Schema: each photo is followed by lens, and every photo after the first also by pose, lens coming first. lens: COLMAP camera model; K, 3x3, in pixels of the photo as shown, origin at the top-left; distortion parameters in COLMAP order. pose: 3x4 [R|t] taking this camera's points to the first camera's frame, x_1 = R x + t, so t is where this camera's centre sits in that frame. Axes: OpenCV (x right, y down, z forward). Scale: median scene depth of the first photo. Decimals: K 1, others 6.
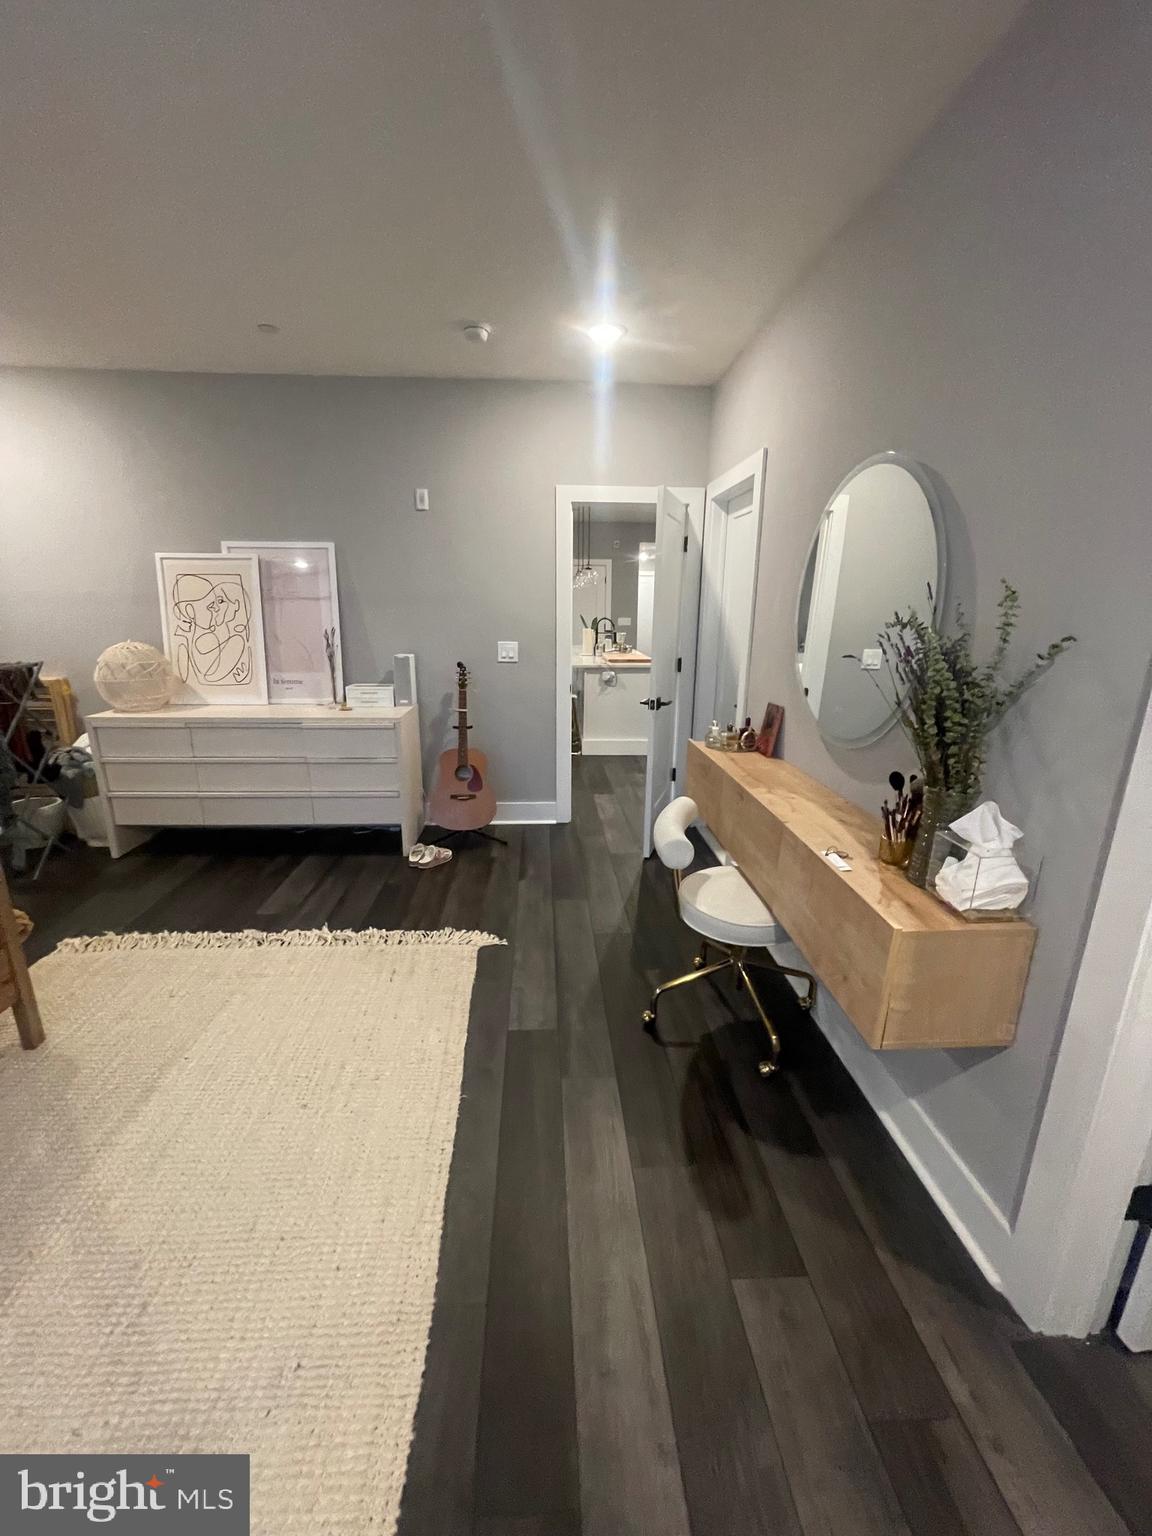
lens RADIAL K [[621.9, 0, 576.0], [0, 621.9, 768.0], [0, 0, 1]] dist [-0.006279, -0.000200]
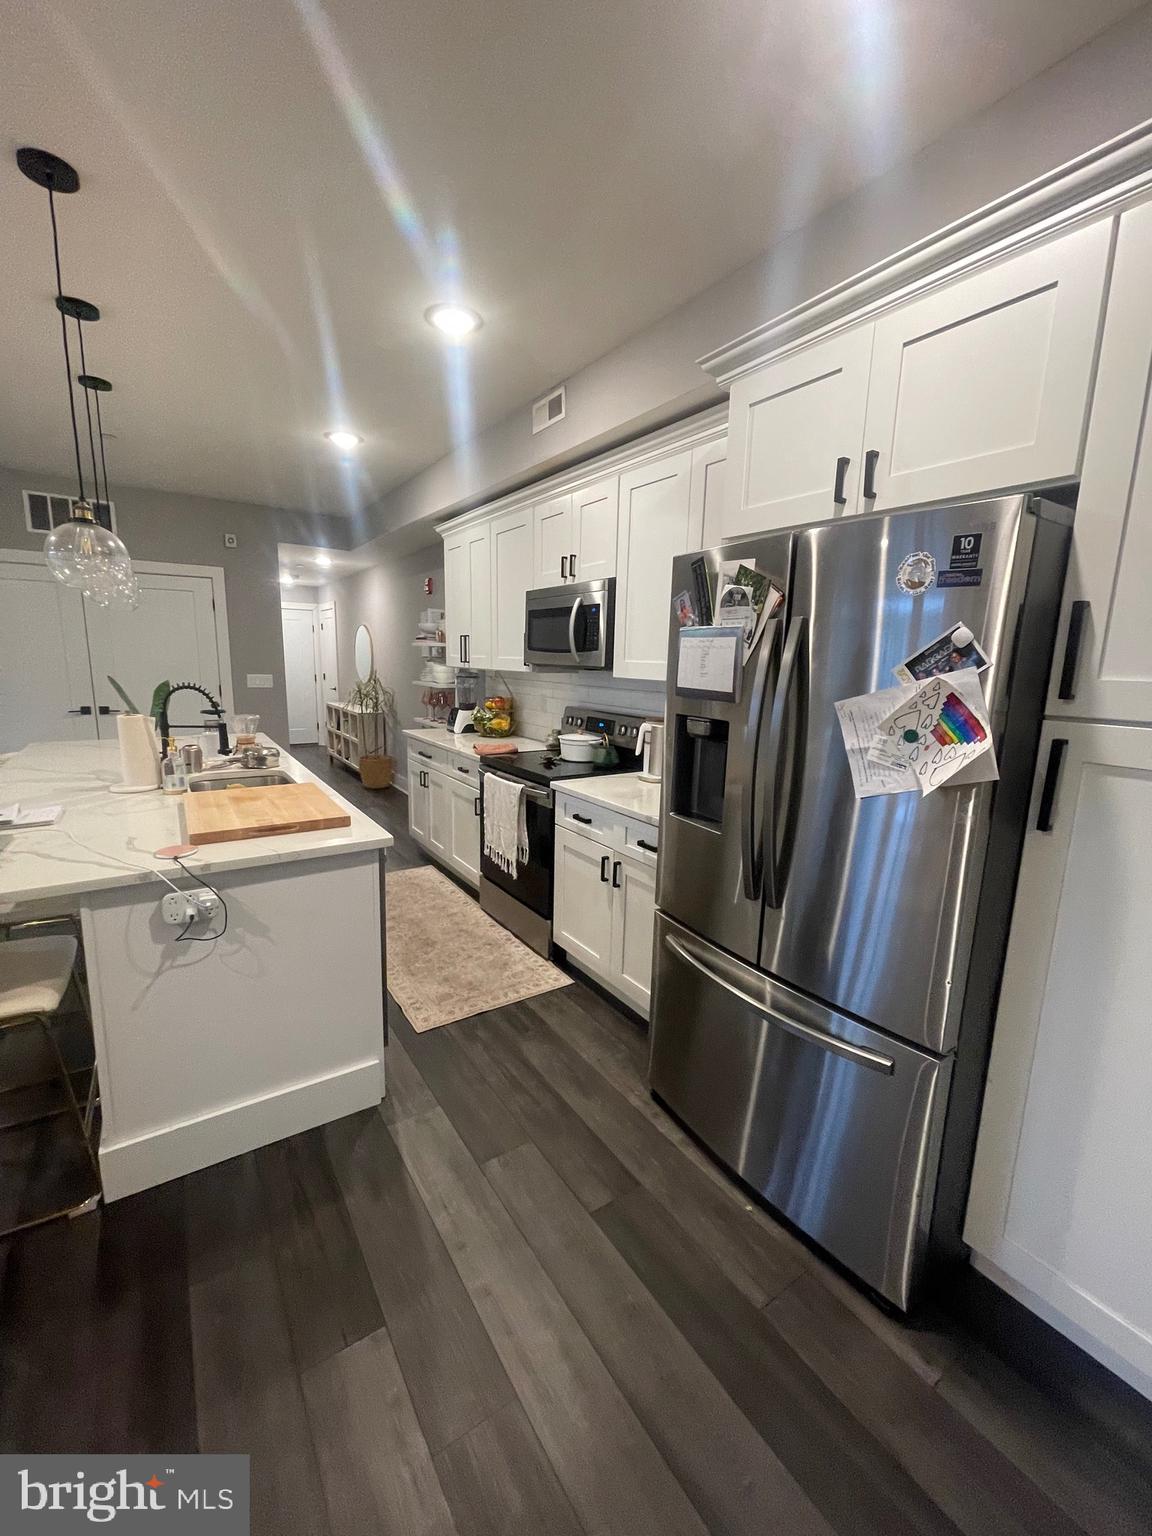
lens RADIAL K [[621.9, 0, 576.0], [0, 621.9, 768.0], [0, 0, 1]] dist [-0.006279, -0.000200]
pose [[0.863886, -0.082218, 0.496931, 0.068285], [0.118153, 0.992138, -0.041251, -0.176935], [-0.489633, 0.094350, 0.866809, 0.677457]]
